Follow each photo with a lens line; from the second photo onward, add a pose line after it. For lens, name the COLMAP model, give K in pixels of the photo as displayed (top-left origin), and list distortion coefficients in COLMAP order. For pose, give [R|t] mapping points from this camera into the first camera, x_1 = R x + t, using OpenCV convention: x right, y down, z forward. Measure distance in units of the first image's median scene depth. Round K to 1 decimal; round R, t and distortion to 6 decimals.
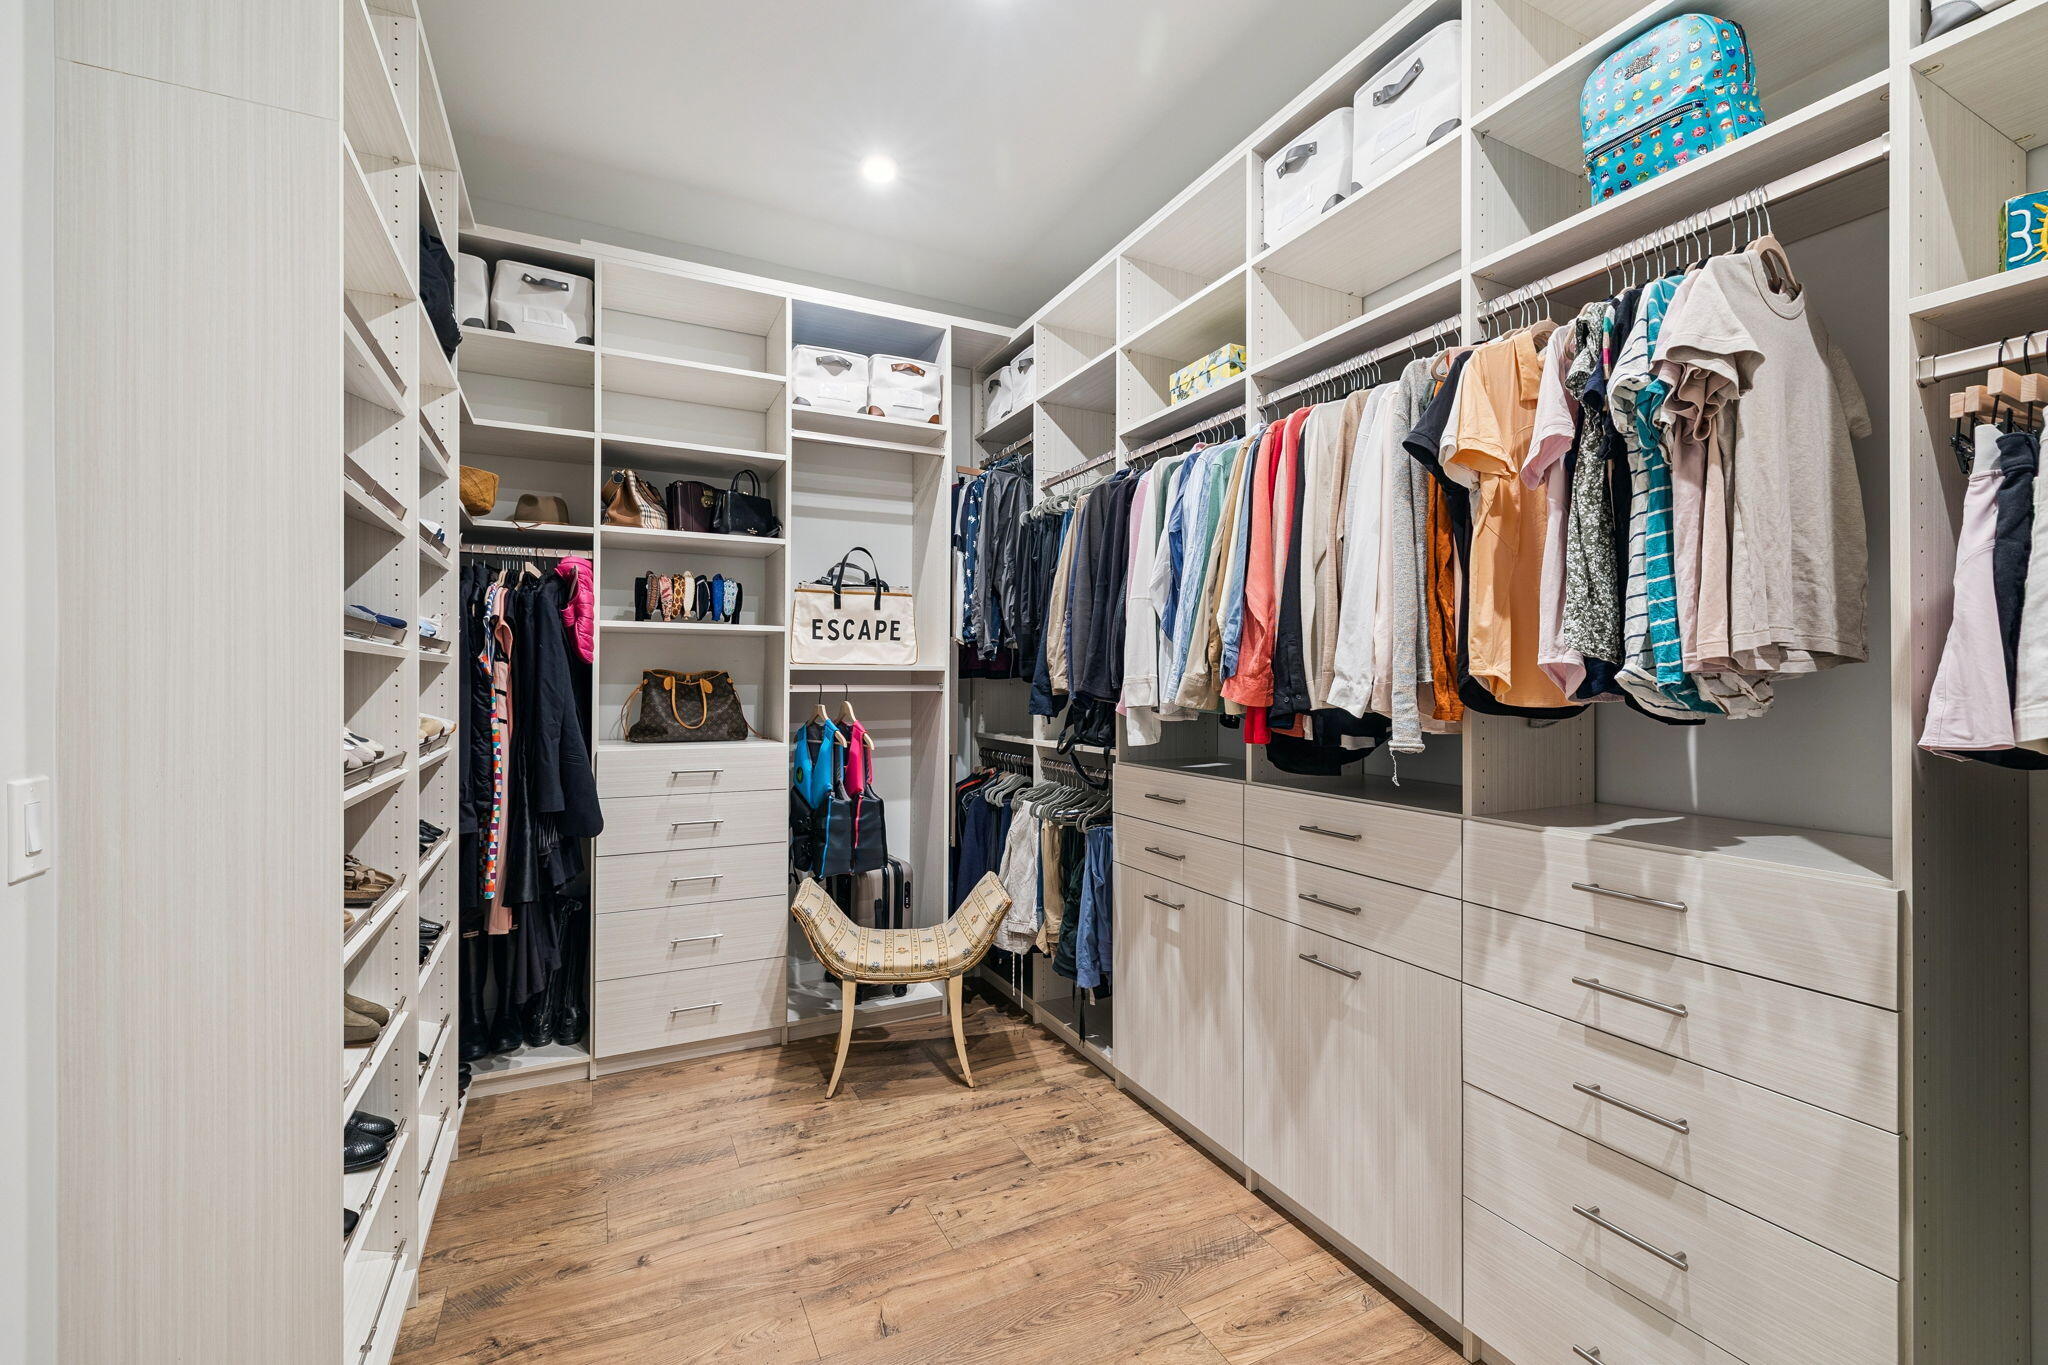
lens RADIAL K [[860.3, 0, 1024.6], [0, 860.3, 678.9], [0, 0, 1]] dist [-0.001637, 0.000100]
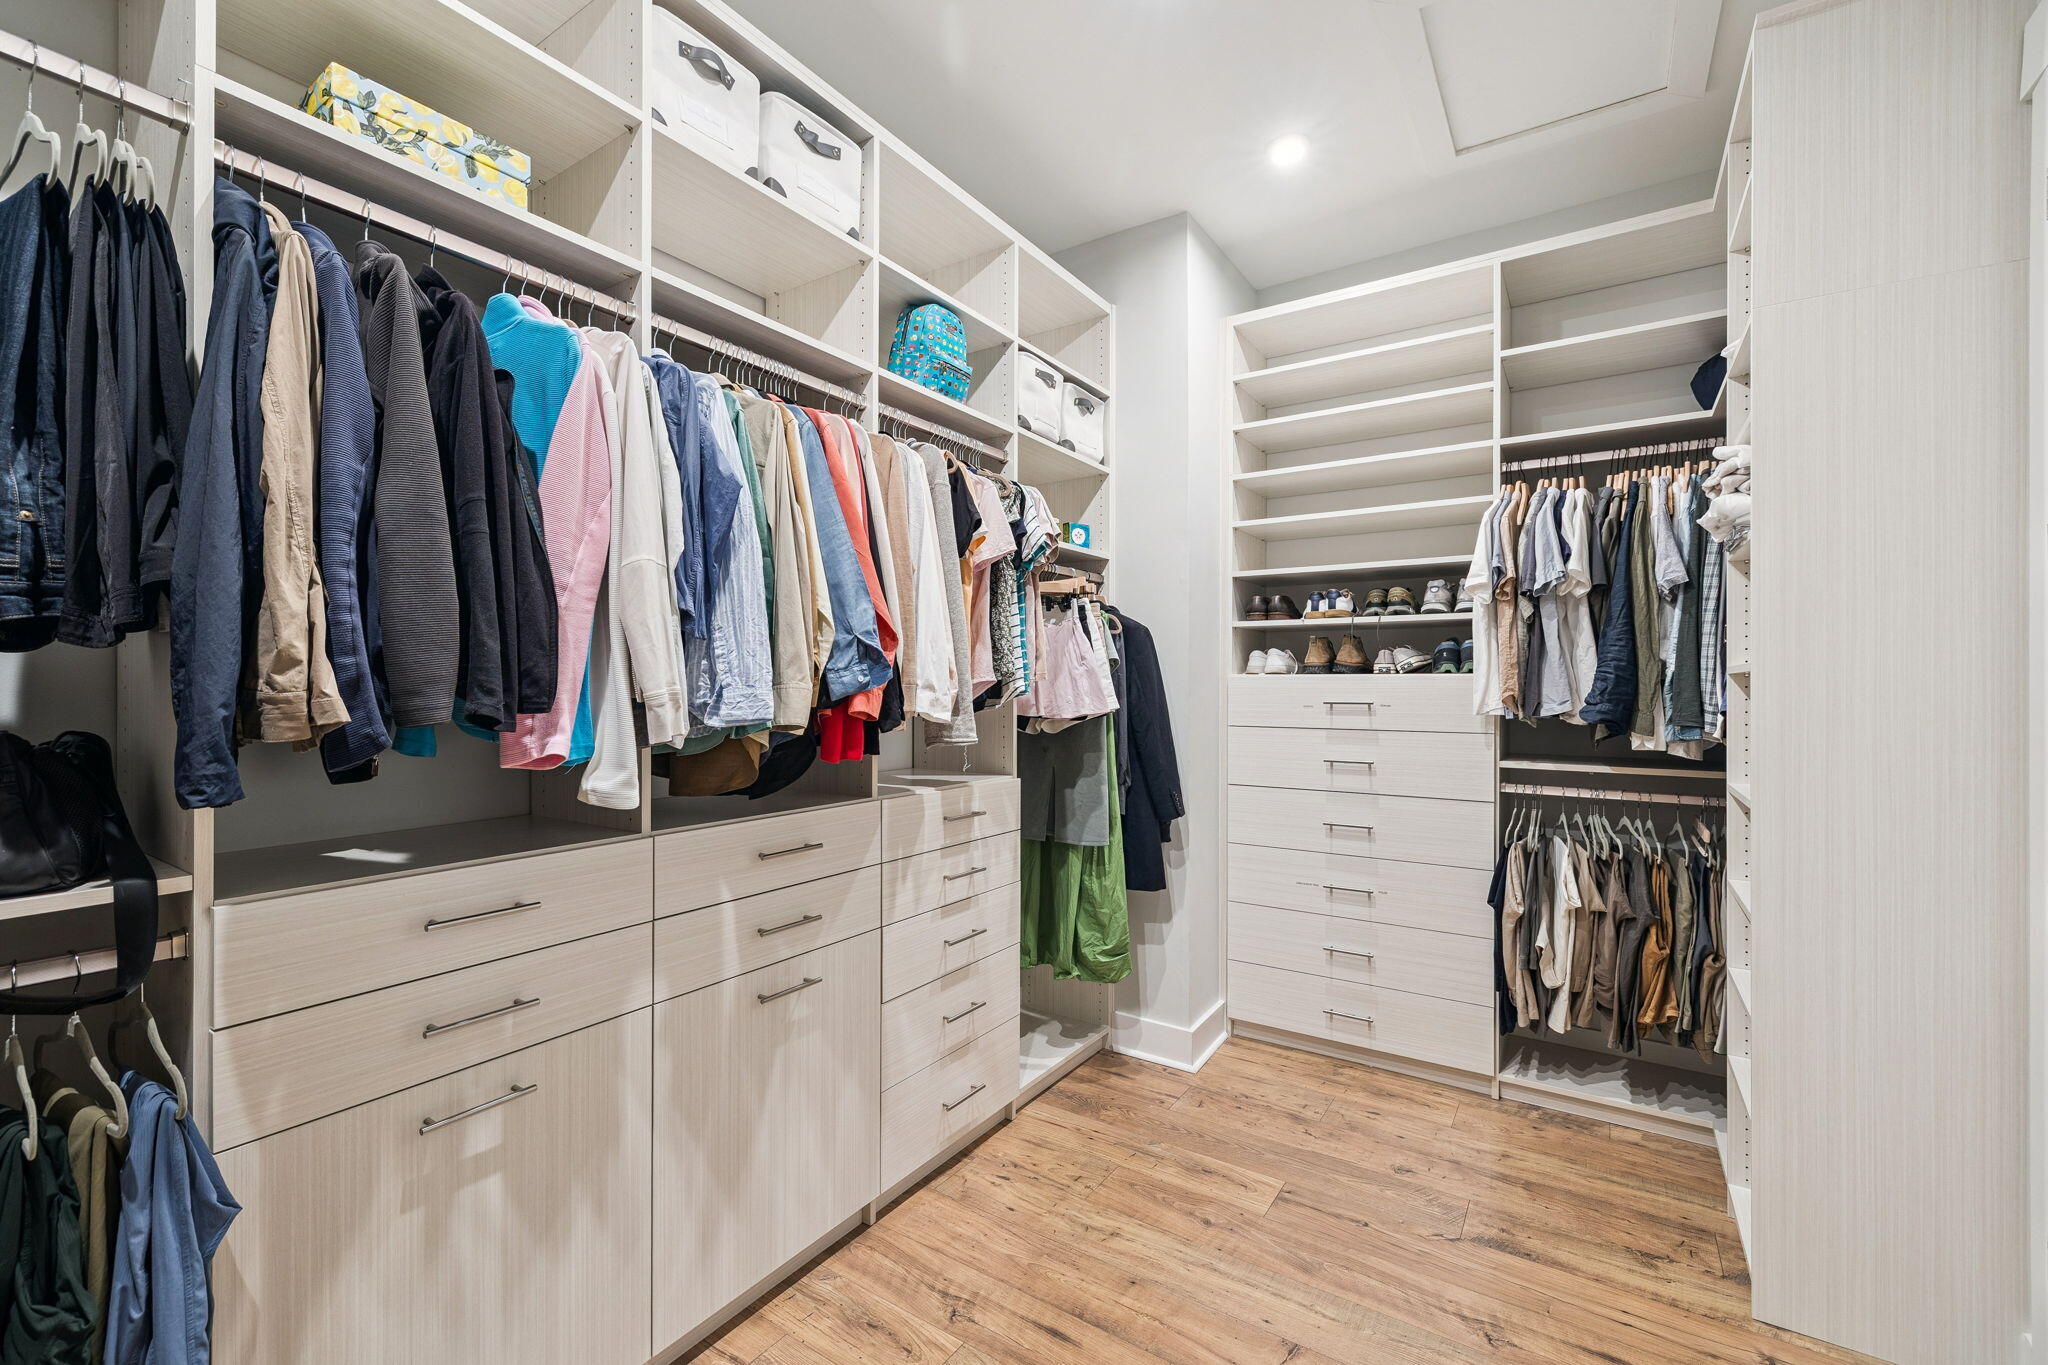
lens RADIAL K [[860.3, 0, 1023.7], [0, 860.3, 687.0], [0, 0, 1]] dist [-0.001637, 0.000100]
pose [[-0.494761, -0.004297, 0.869019, -0.602187], [-0.002340, 0.999991, 0.003613, -0.008519], [-0.869026, -0.000246, -0.494766, 1.235150]]
